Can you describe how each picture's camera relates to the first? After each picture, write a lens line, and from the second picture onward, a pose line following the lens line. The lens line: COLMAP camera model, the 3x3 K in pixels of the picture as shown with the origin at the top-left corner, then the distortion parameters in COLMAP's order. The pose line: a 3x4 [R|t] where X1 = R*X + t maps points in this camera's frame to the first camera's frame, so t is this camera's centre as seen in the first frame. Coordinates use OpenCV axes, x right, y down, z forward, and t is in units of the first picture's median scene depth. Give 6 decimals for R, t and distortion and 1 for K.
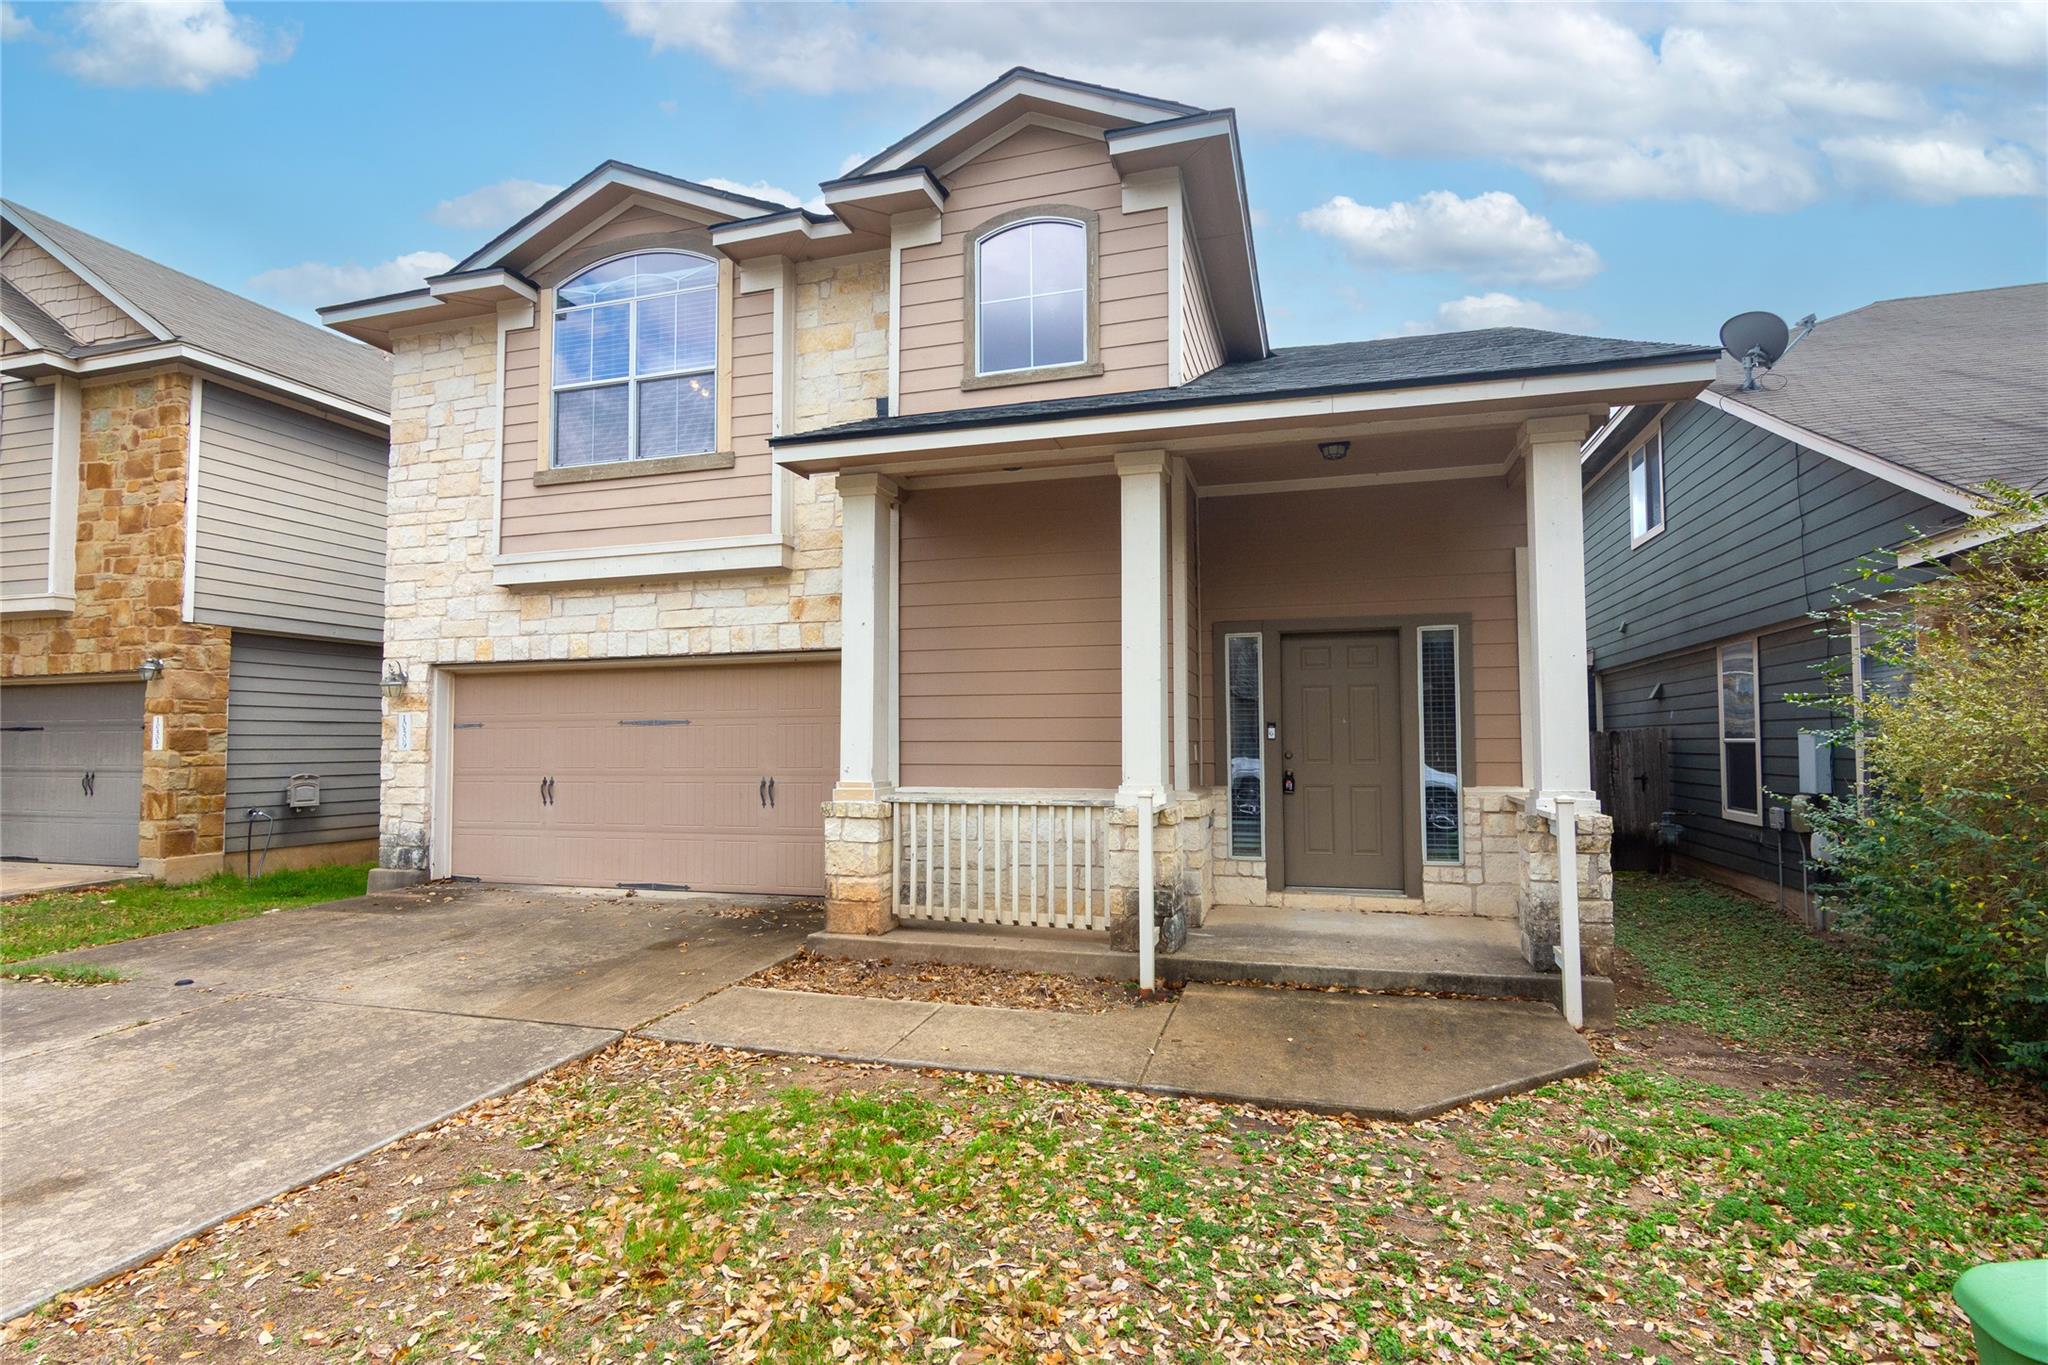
lens RADIAL K [[1008.9, 0, 1011.4], [0, 1008.9, 692.4], [0, 0, 1]] dist [-0.000983, 0.000361]
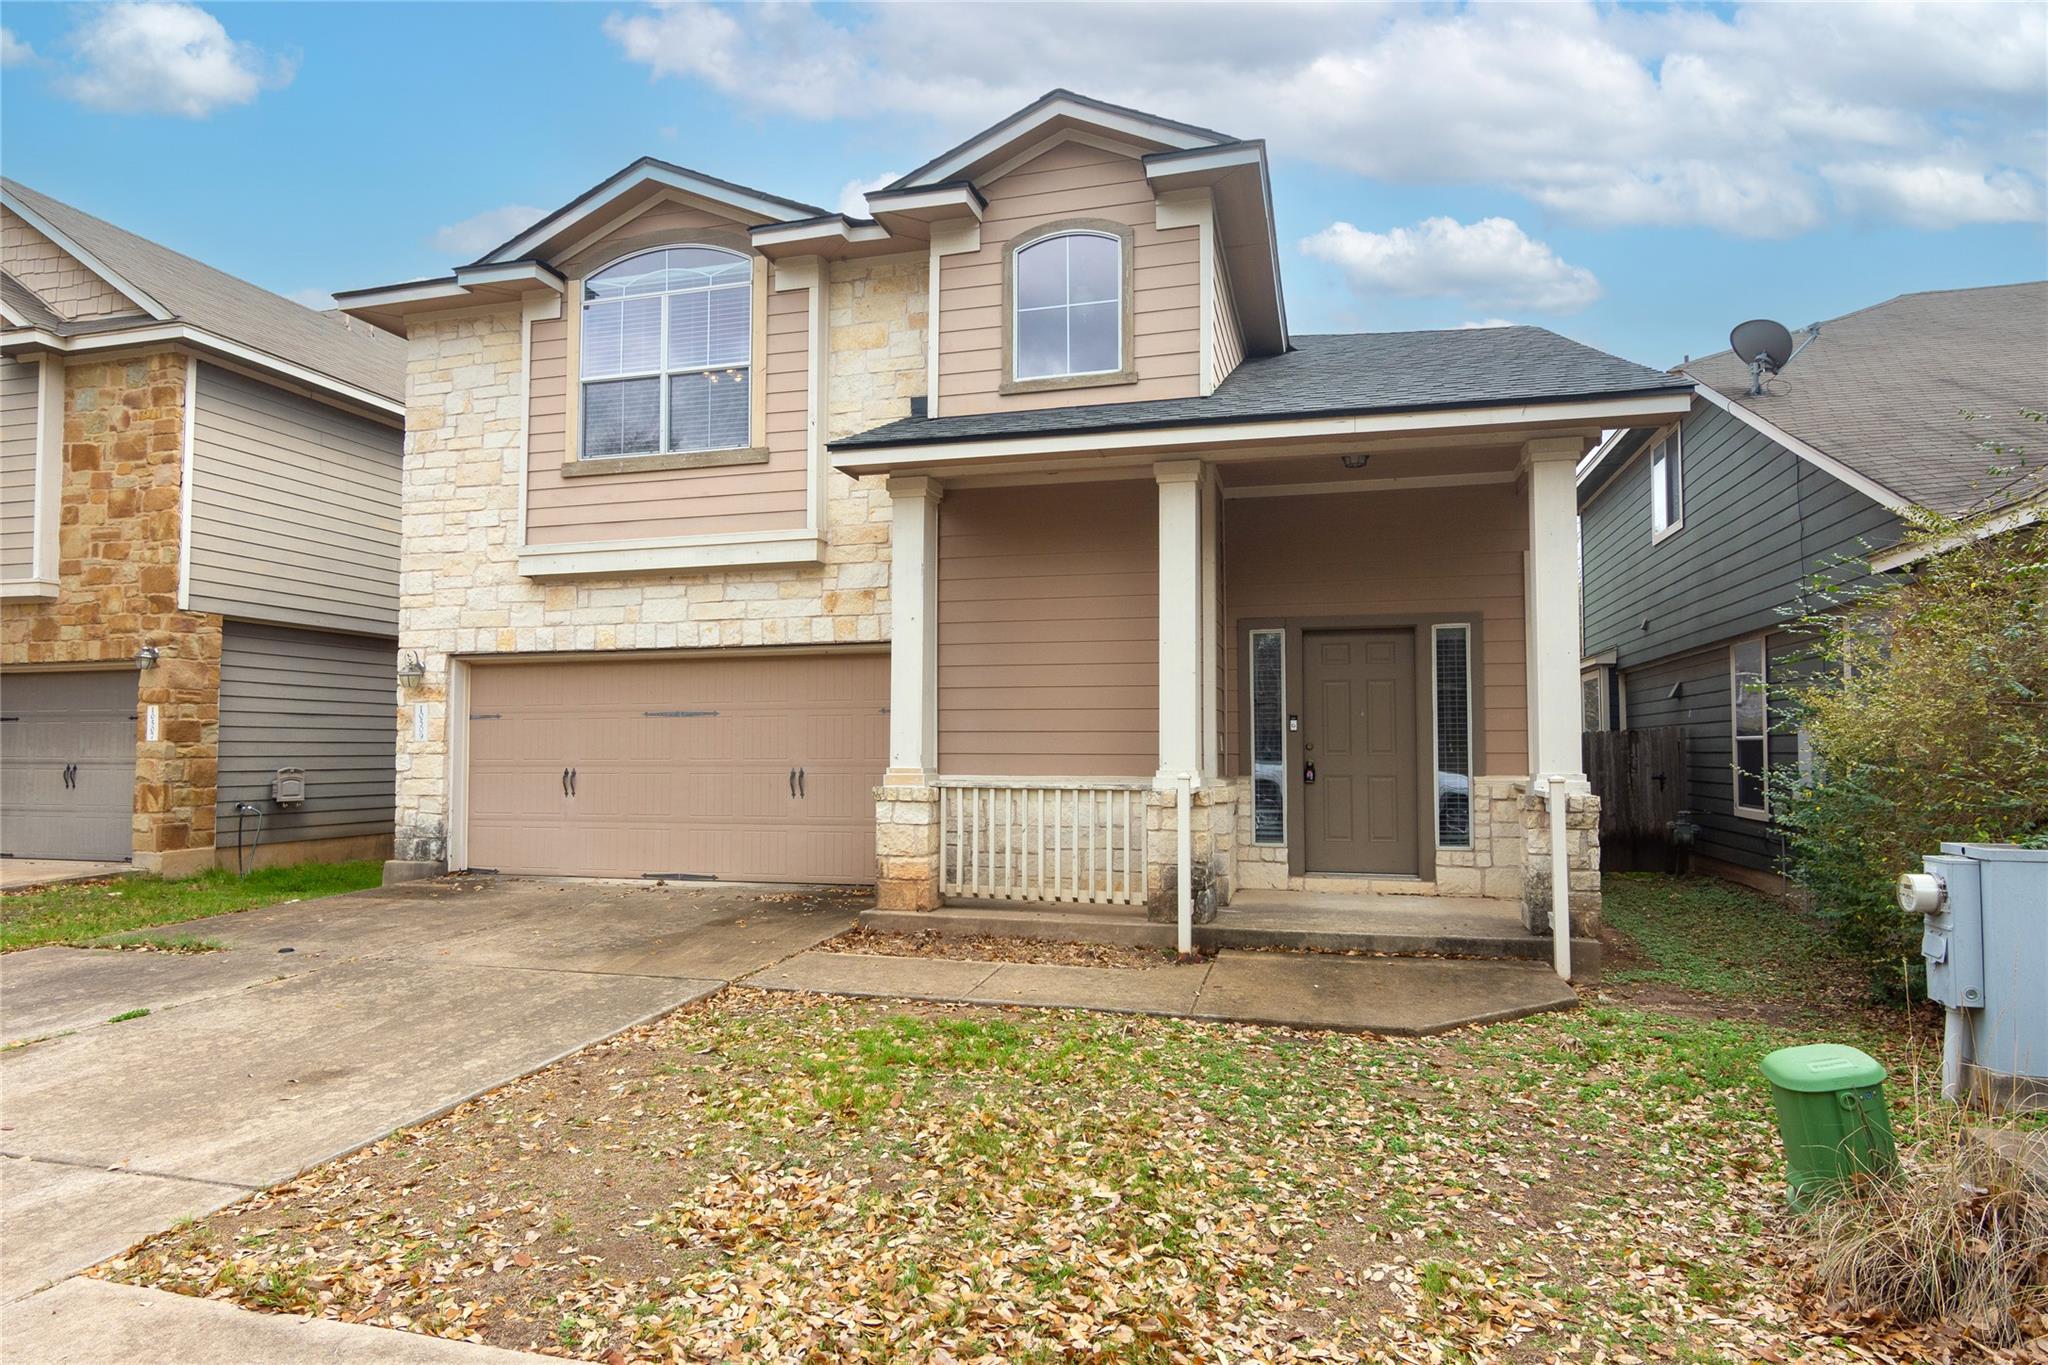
lens RADIAL K [[1161.9, 0, 1006.8], [0, 1161.9, 693.8], [0, 0, 1]] dist [0.000971, 0.000974]
pose [[0.999675, 0.005536, 0.024904, -0.069788], [-0.005575, 0.999983, 0.001501, 0.007622], [-0.024895, -0.001639, 0.999689, -0.197455]]
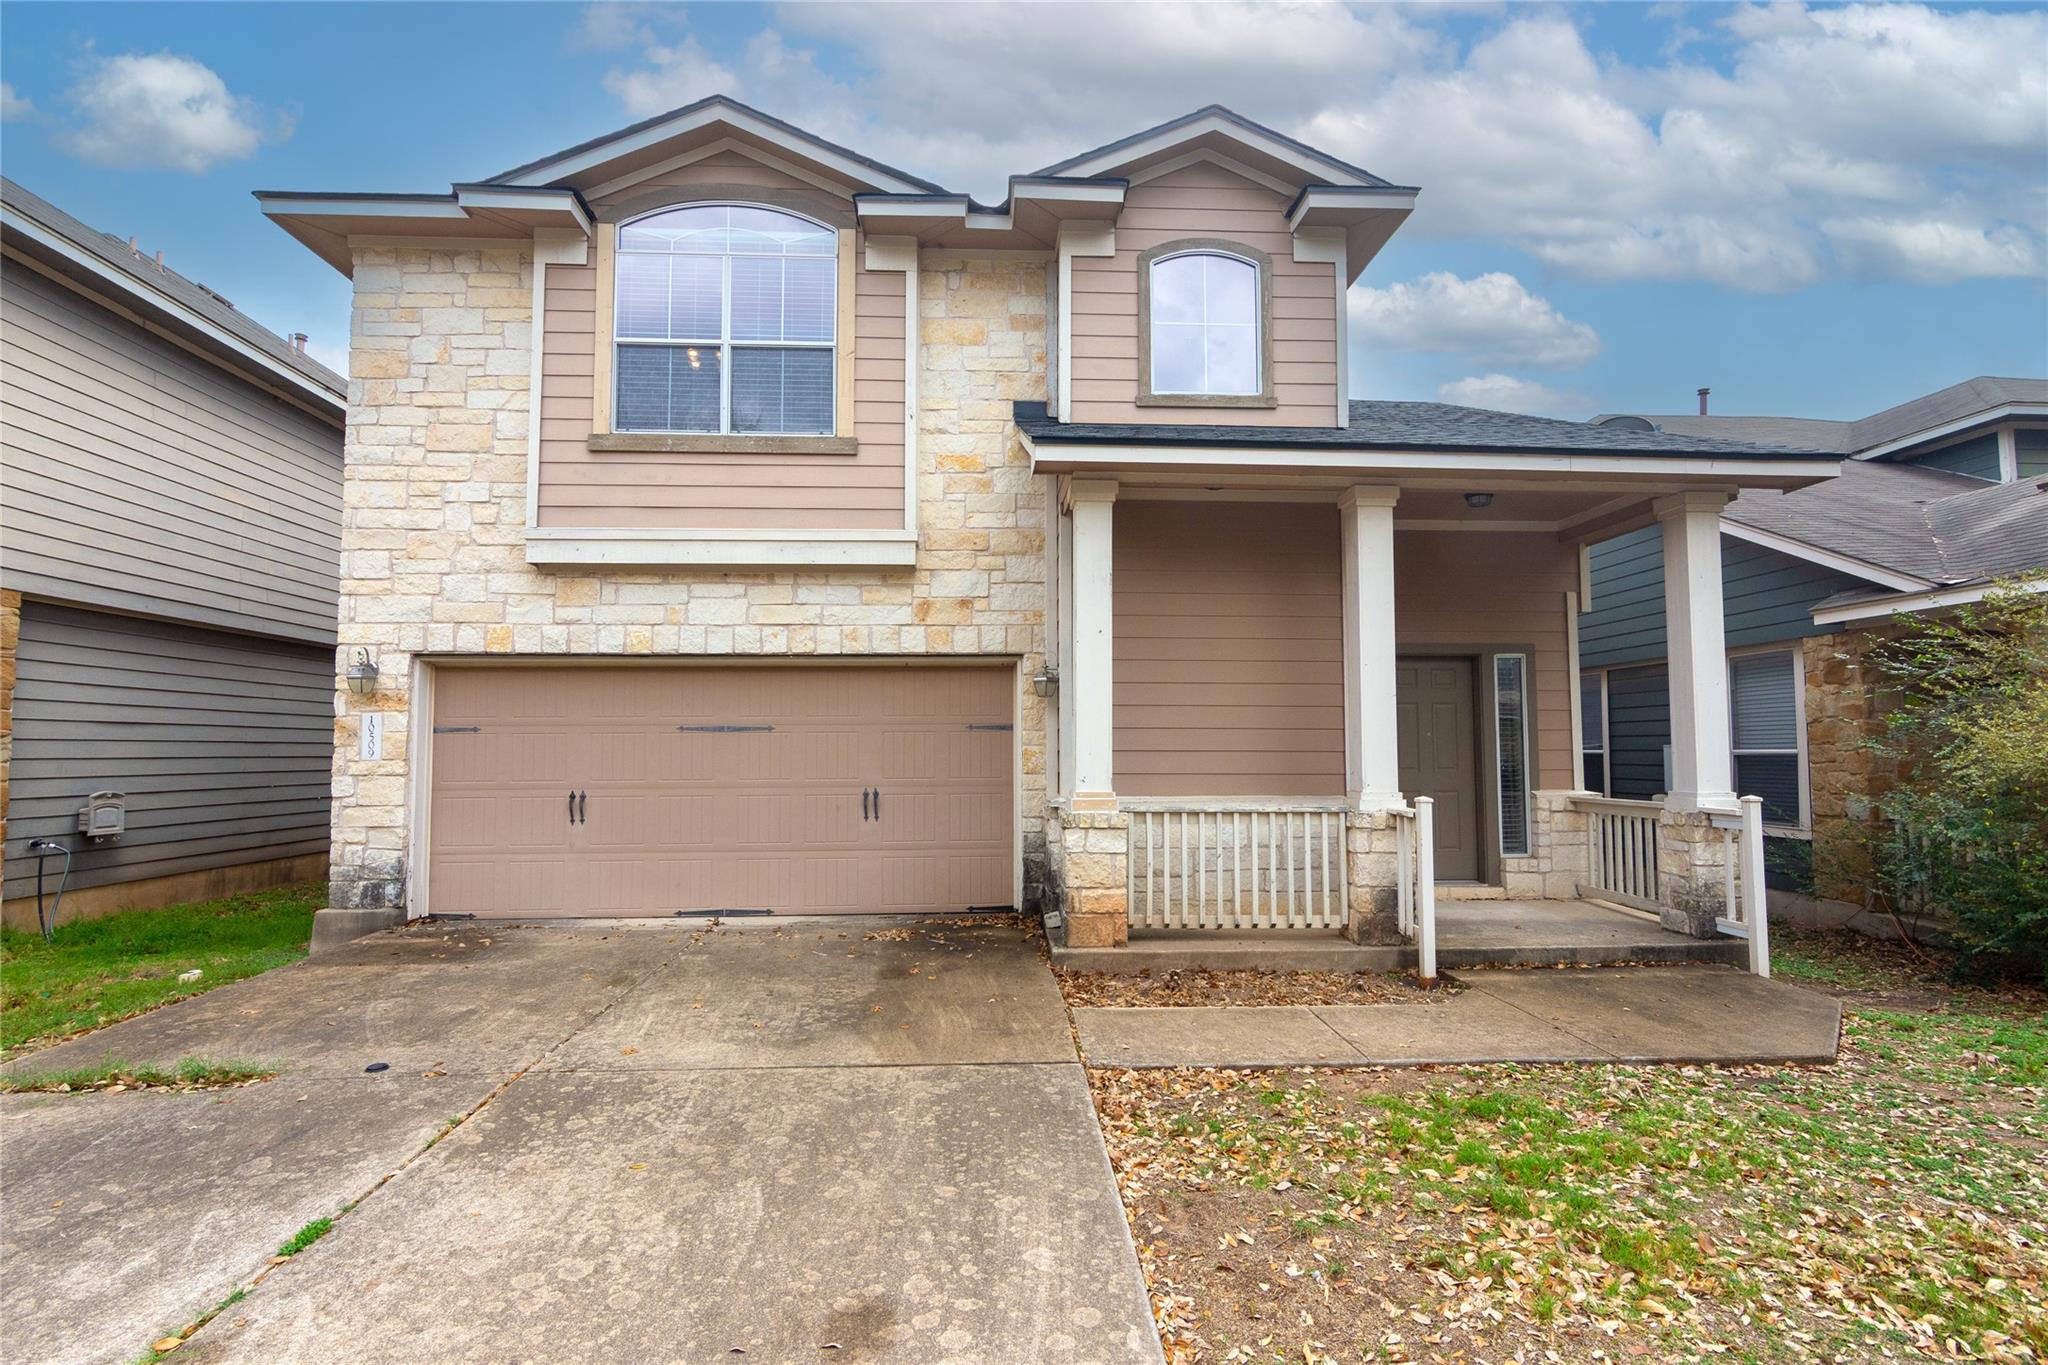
lens RADIAL K [[988.8, 0, 1011.4], [0, 988.8, 691.3], [0, 0, 1]] dist [0.000283, 0.002985]
pose [[0.938905, 0.023606, 0.343367, -0.499796], [-0.019526, 0.999692, -0.015337, 0.006414], [-0.343623, 0.007696, 0.939076, 0.108976]]
